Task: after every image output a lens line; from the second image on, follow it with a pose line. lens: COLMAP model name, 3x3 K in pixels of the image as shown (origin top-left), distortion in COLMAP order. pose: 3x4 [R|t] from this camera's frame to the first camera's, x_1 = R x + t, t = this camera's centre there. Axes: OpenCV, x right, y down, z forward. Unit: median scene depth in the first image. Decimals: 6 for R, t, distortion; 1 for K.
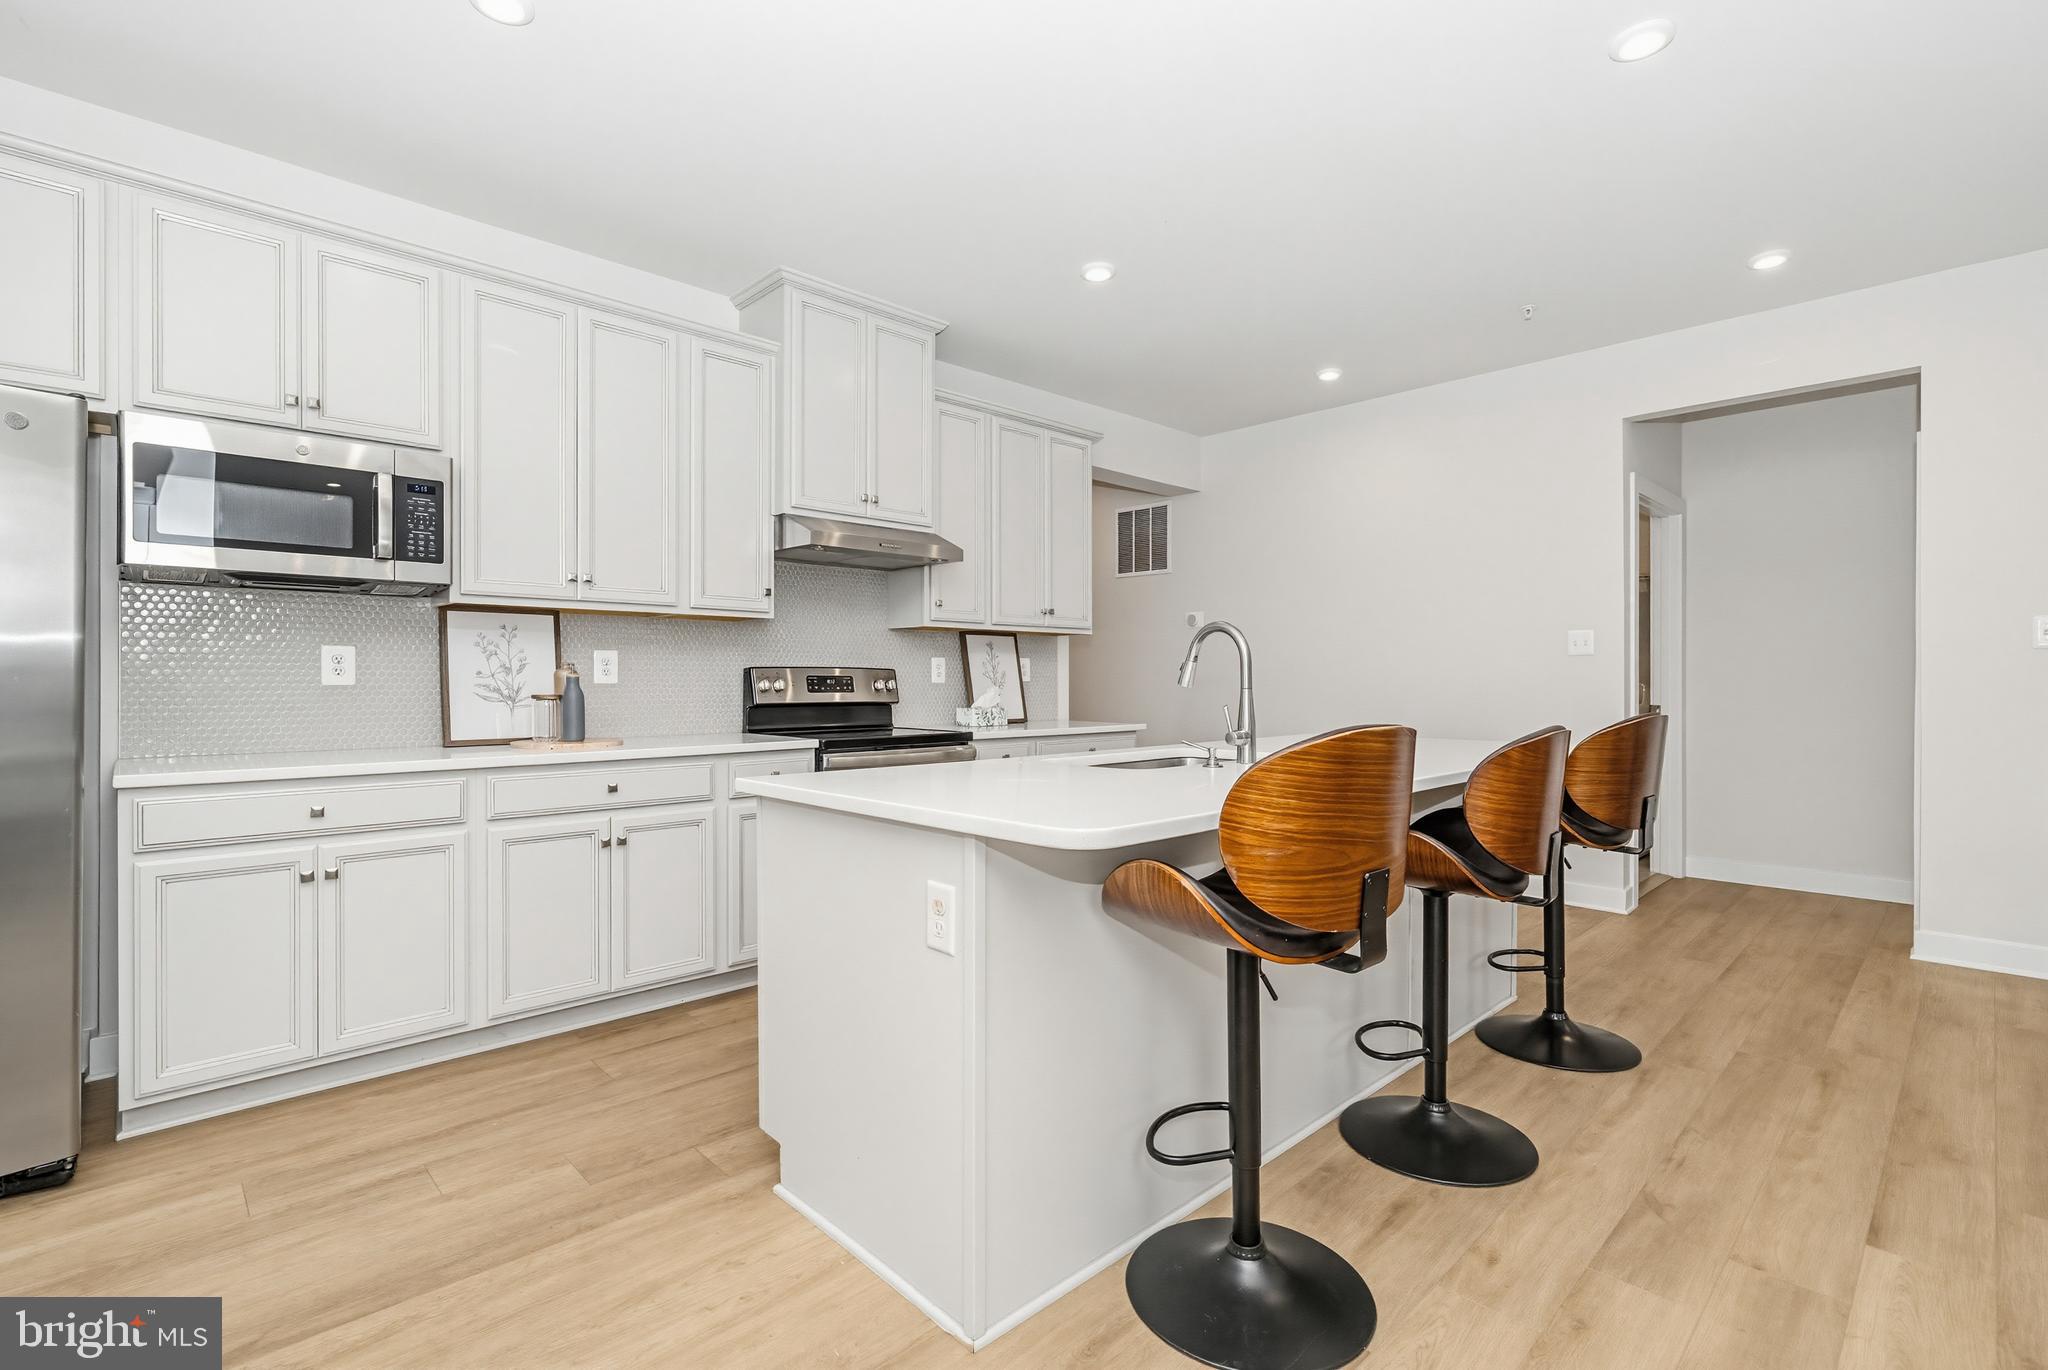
lens RADIAL K [[932.7, 0, 1010.6], [0, 932.7, 682.1], [0, 0, 1]] dist [-0.000608, -0.000702]
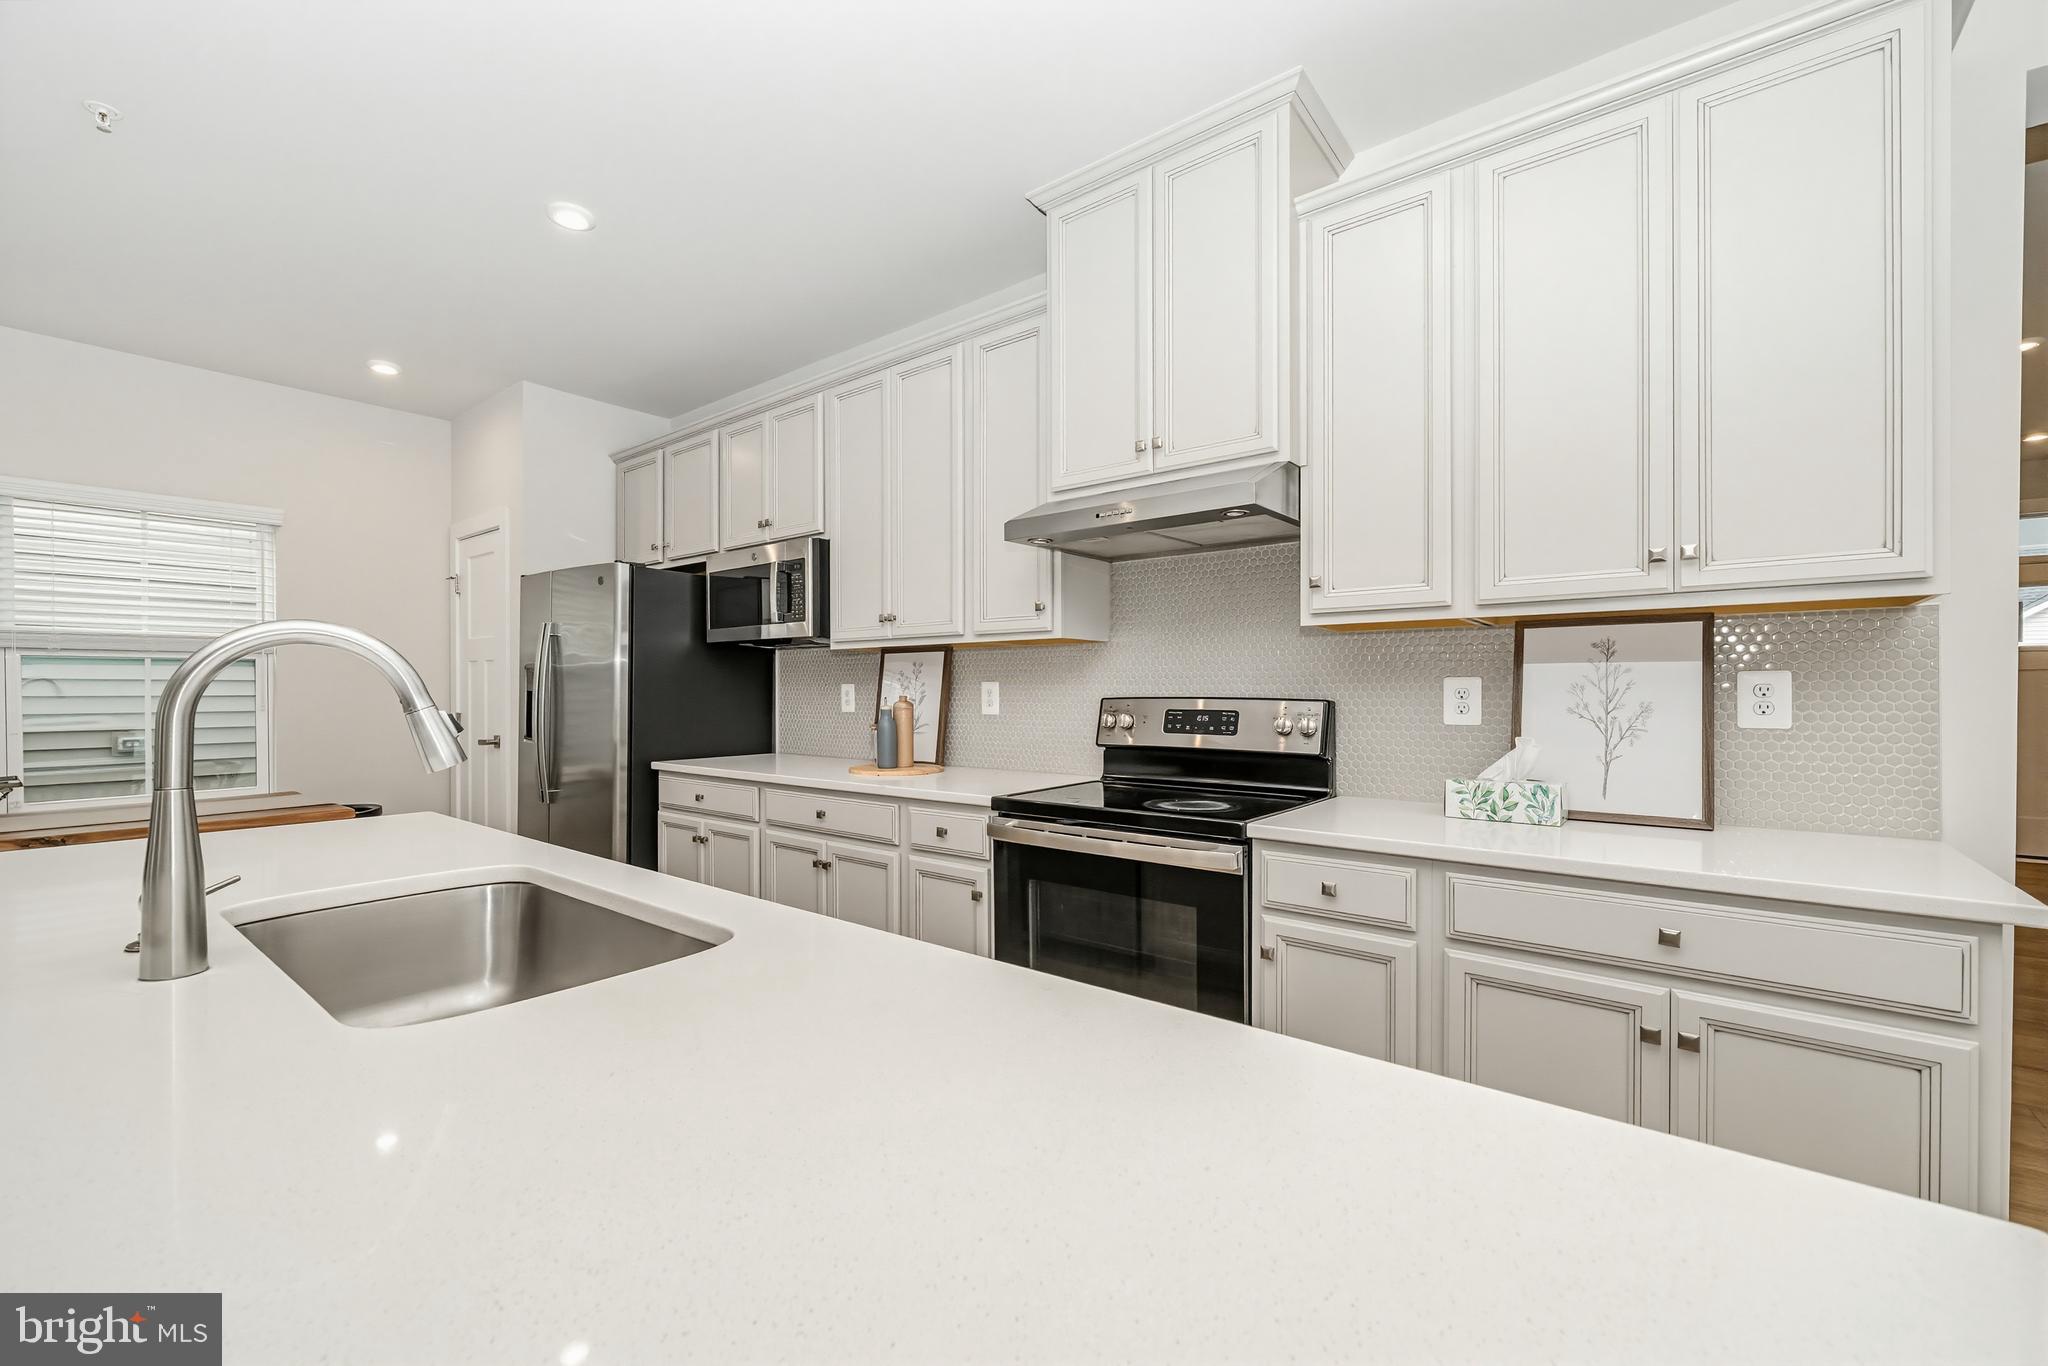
lens RADIAL K [[843.3, 0, 998.1], [0, 843.3, 695.9], [0, 0, 1]] dist [-0.000265, -0.000368]
pose [[0.129640, 0.007028, -0.991536, 0.522614], [0.001037, 0.999973, 0.007224, -0.027827], [0.991561, -0.001965, 0.129629, 0.990982]]
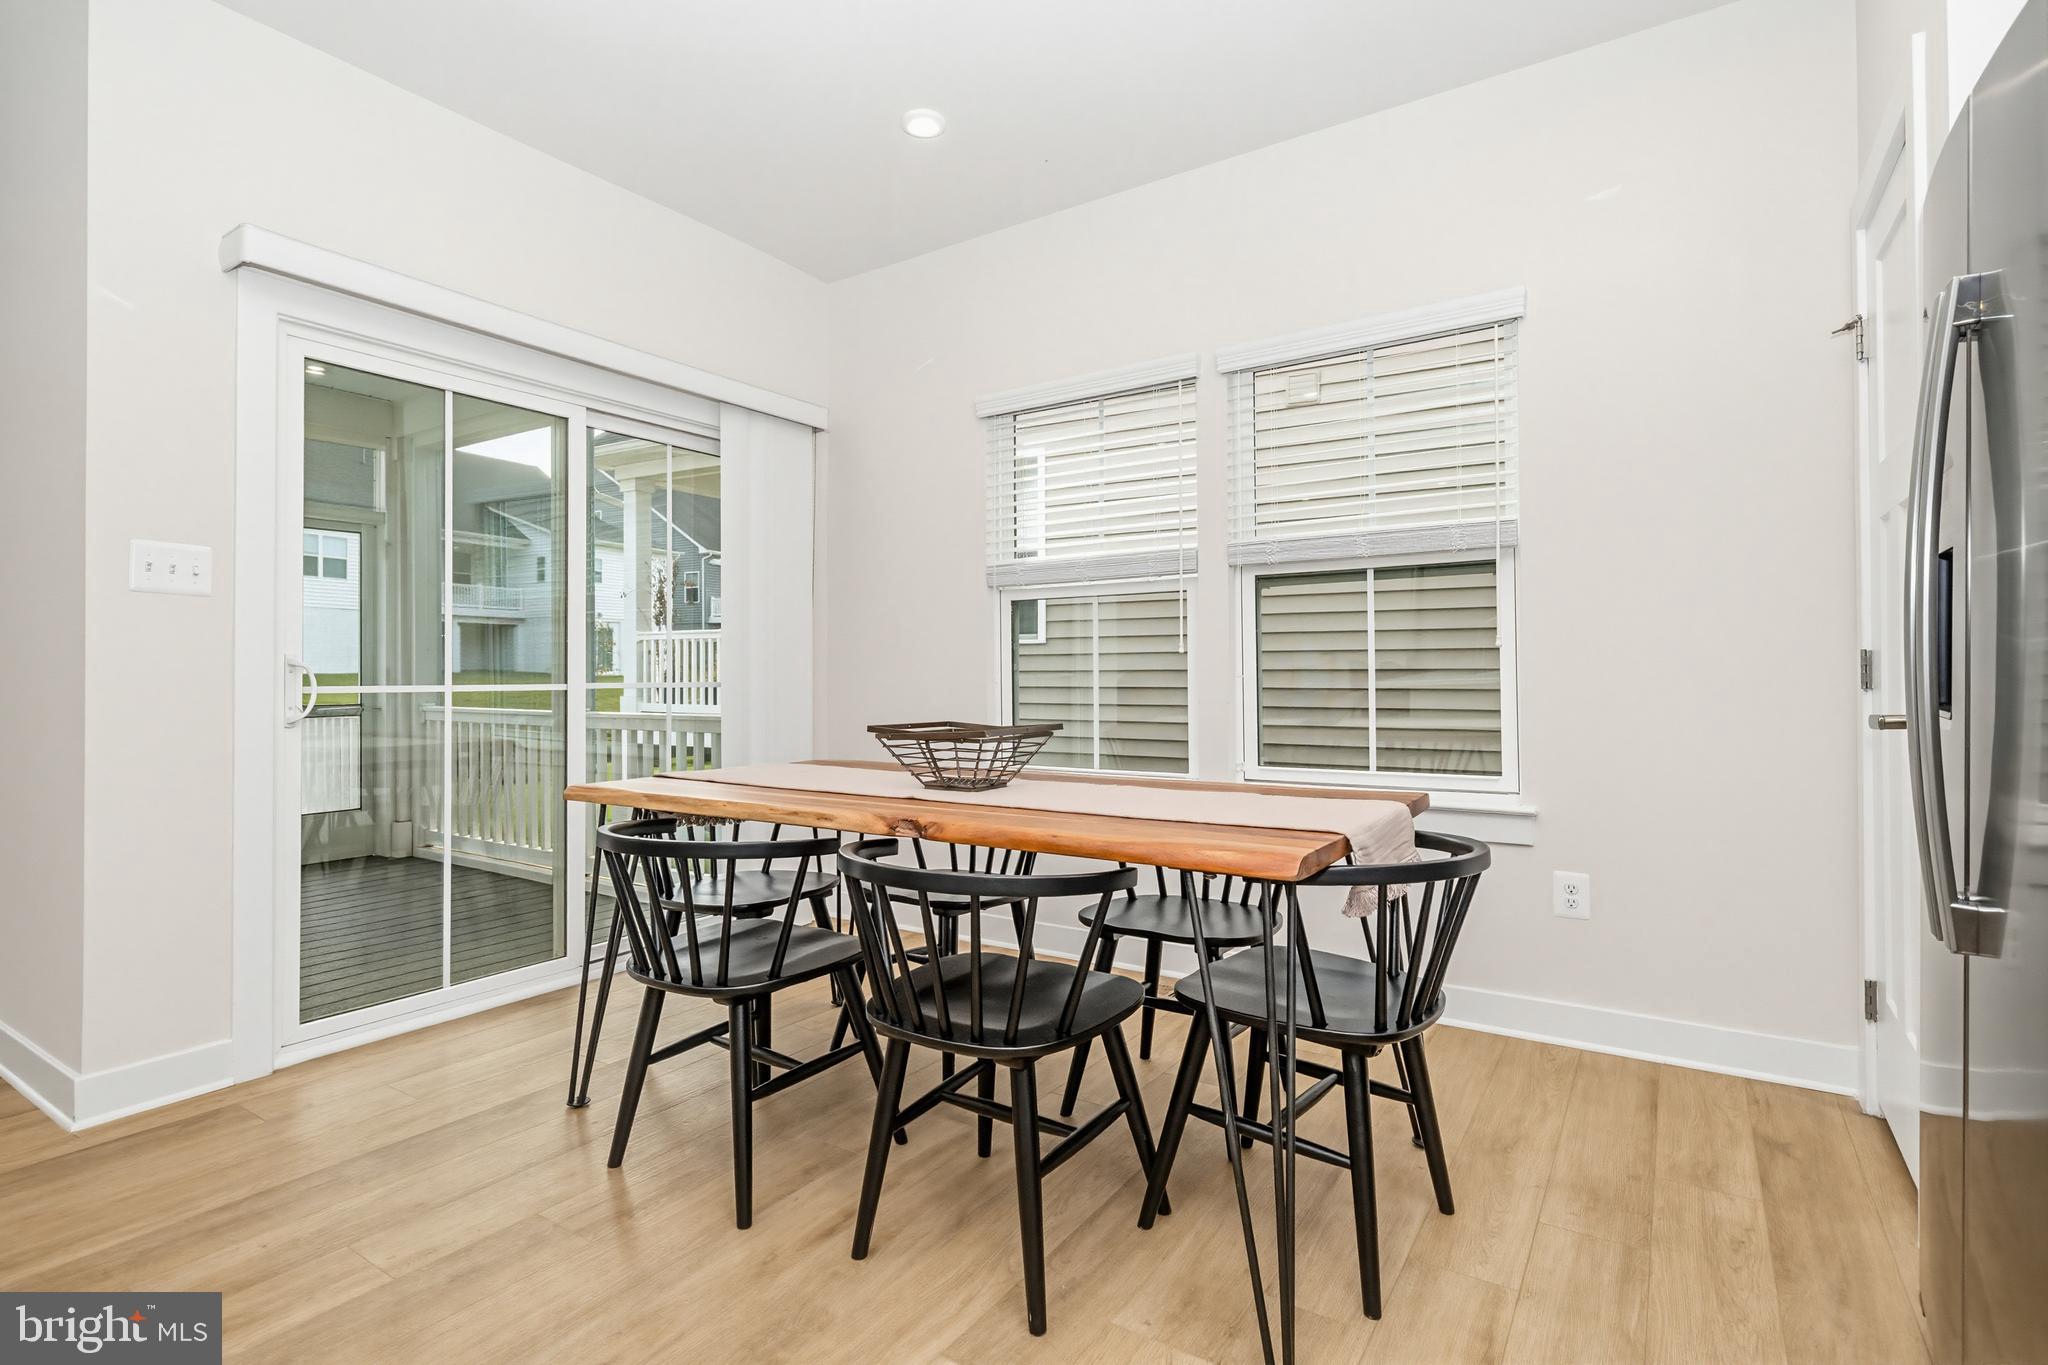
lens RADIAL K [[992.2, 0, 1032.5], [0, 992.2, 675.4], [0, 0, 1]] dist [-0.016024, 0.000042]
pose [[-0.972401, 0.003080, -0.233297, -0.305903], [0.002806, 0.999995, 0.001507, 0.026400], [0.233301, 0.000810, -0.972404, 0.796623]]
